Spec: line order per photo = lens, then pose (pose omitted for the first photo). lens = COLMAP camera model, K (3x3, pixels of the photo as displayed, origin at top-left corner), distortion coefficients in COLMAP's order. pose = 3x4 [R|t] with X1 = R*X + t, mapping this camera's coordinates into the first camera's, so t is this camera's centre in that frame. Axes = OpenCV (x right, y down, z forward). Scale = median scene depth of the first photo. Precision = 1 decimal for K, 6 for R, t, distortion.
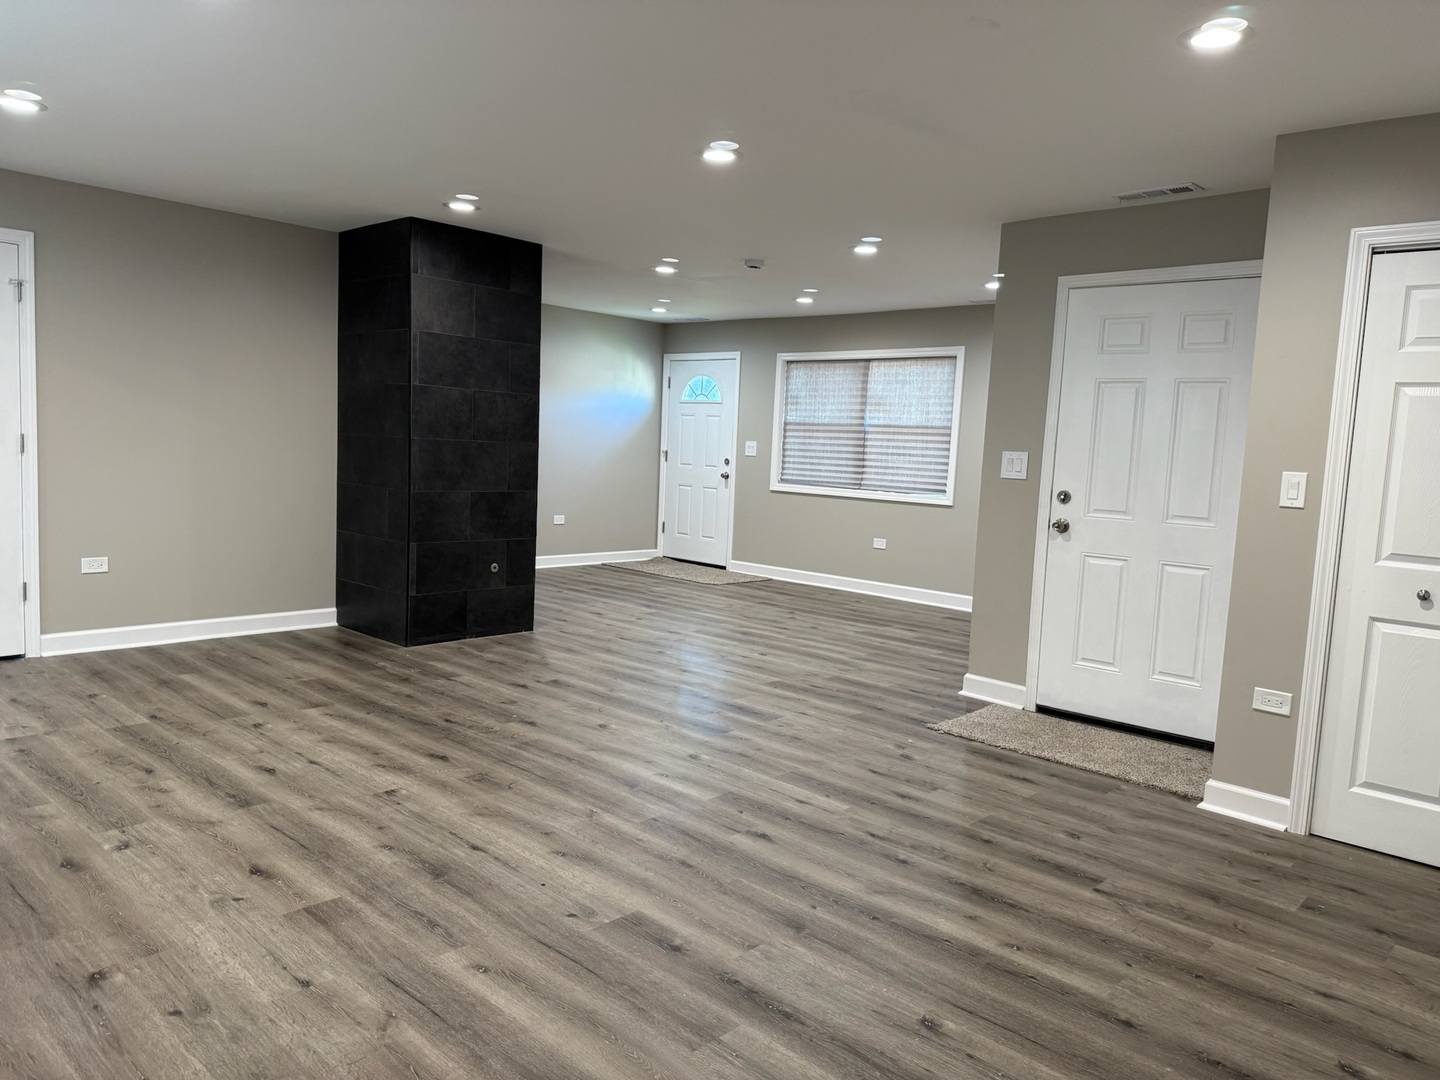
lens RADIAL K [[1005.2, 0, 720.0], [0, 1005.2, 540.0], [0, 0, 1]] dist [0.108203, -0.169917]
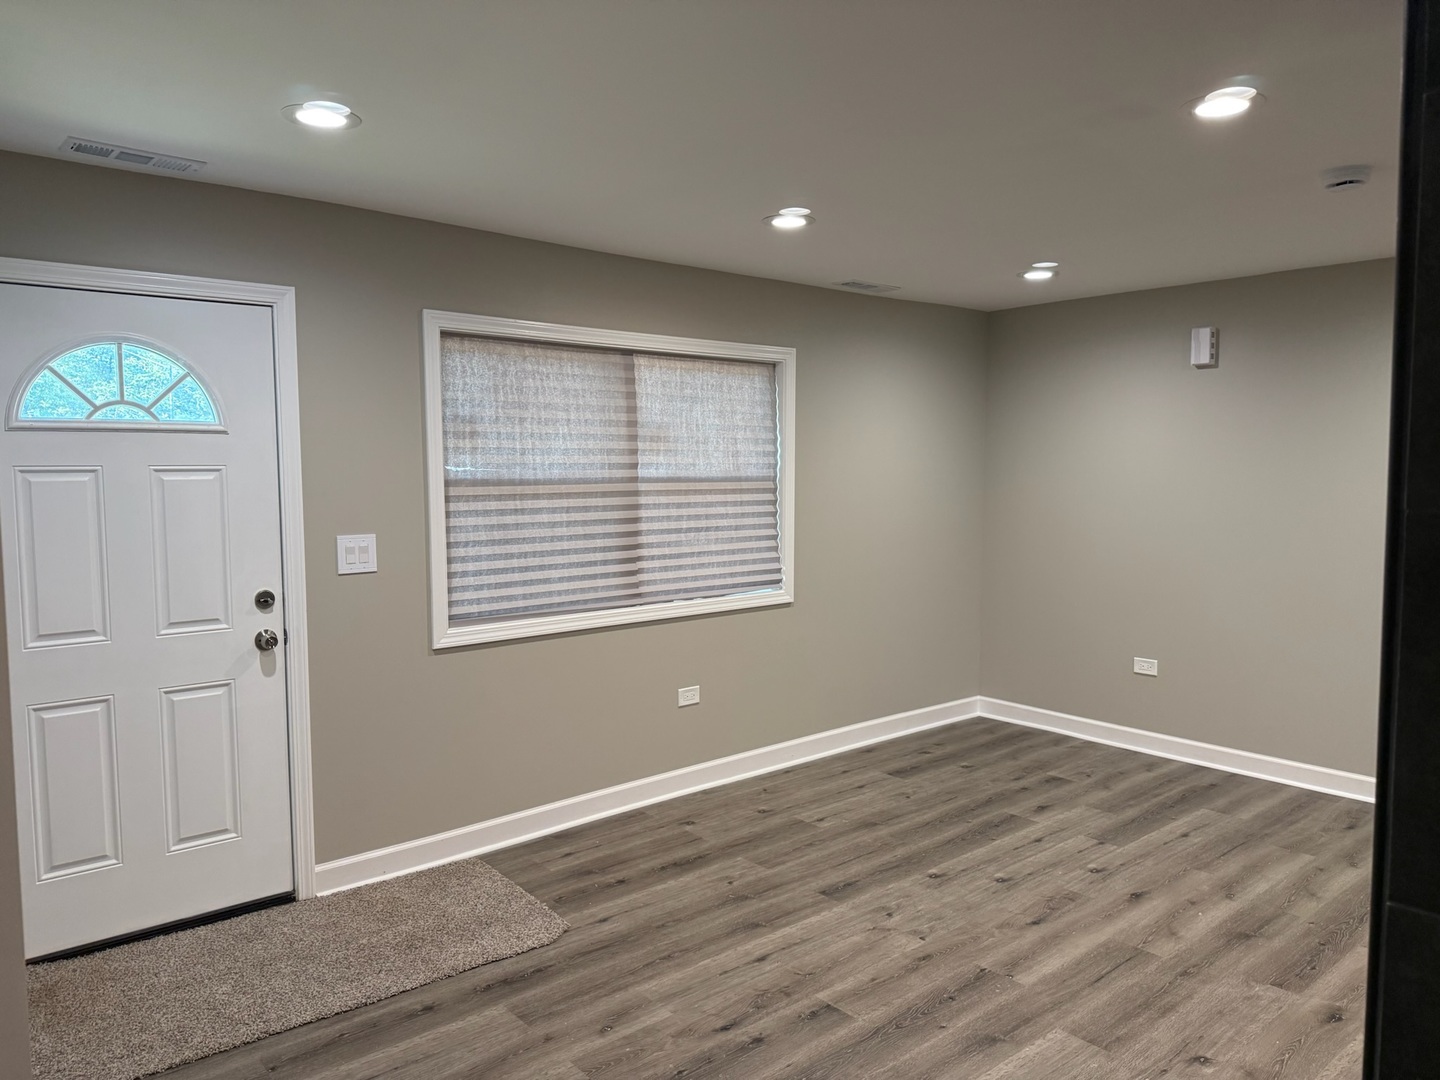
lens RADIAL K [[1005.2, 0, 720.0], [0, 1005.2, 540.0], [0, 0, 1]] dist [0.108203, -0.169917]
pose [[0.117877, -0.120952, 0.985635, -0.366360], [0.105740, 0.988440, 0.108650, -0.137508], [-0.987382, 0.091414, 0.129304, 0.914186]]
